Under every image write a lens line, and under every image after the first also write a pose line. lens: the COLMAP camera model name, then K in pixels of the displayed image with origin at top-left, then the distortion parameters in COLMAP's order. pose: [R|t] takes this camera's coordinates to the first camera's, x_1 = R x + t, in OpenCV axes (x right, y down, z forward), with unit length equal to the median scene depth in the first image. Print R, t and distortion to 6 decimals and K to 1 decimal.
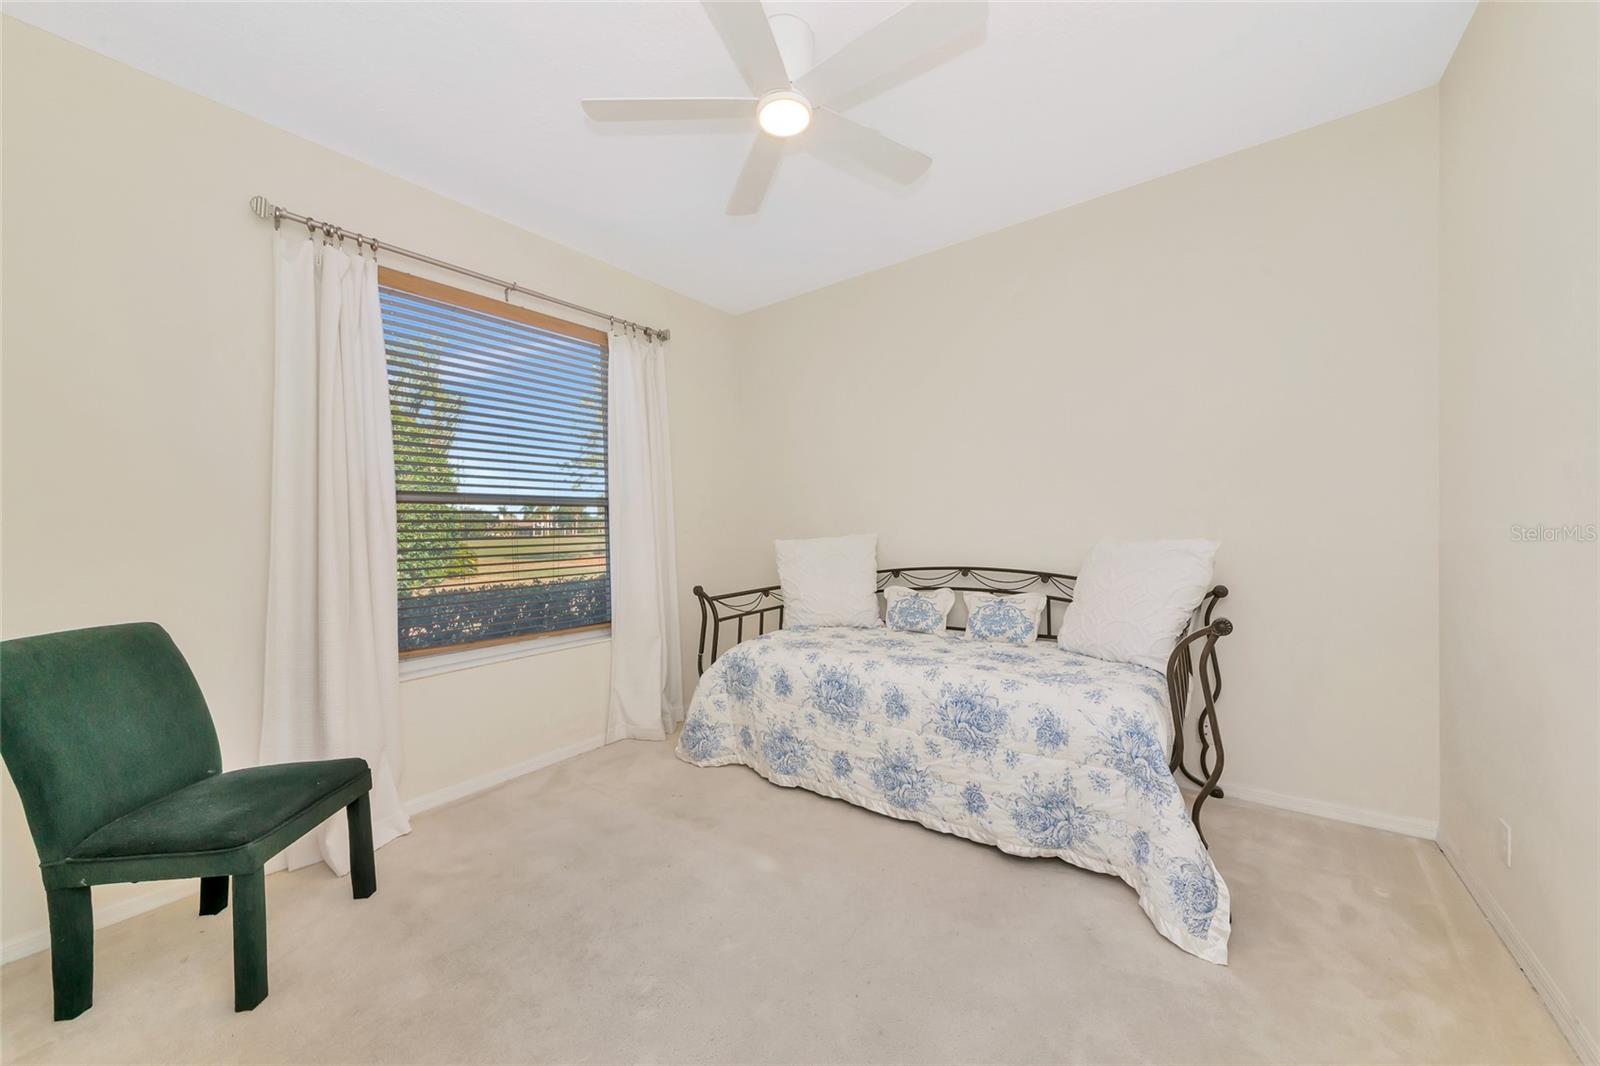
lens RADIAL K [[547.9, 0, 800.0], [0, 547.9, 533.0], [0, 0, 1]] dist [-0.000233, -0.000014]
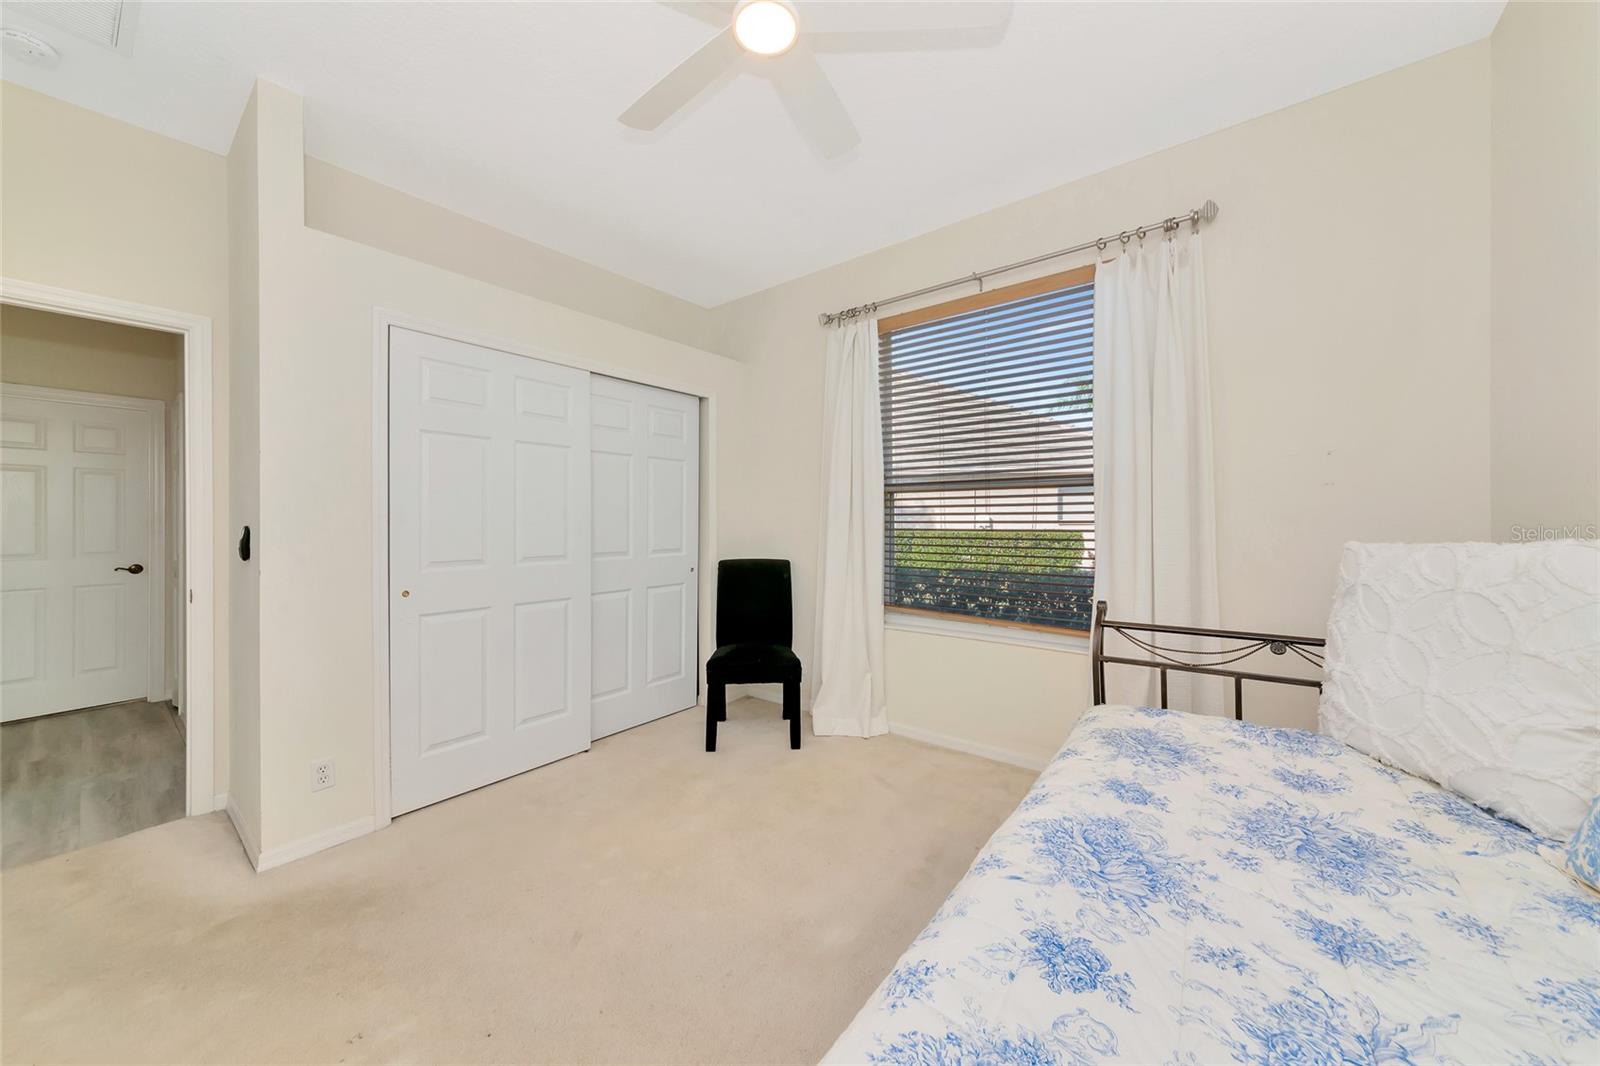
lens RADIAL K [[563.2, 0, 797.0], [0, 563.2, 518.3], [0, 0, 1]] dist [-0.000103, -0.000009]
pose [[0.001145, 0.020094, -0.999797, 0.495852], [-0.004617, 0.999788, 0.020089, -0.017150], [0.999989, 0.004593, 0.001238, 0.616586]]
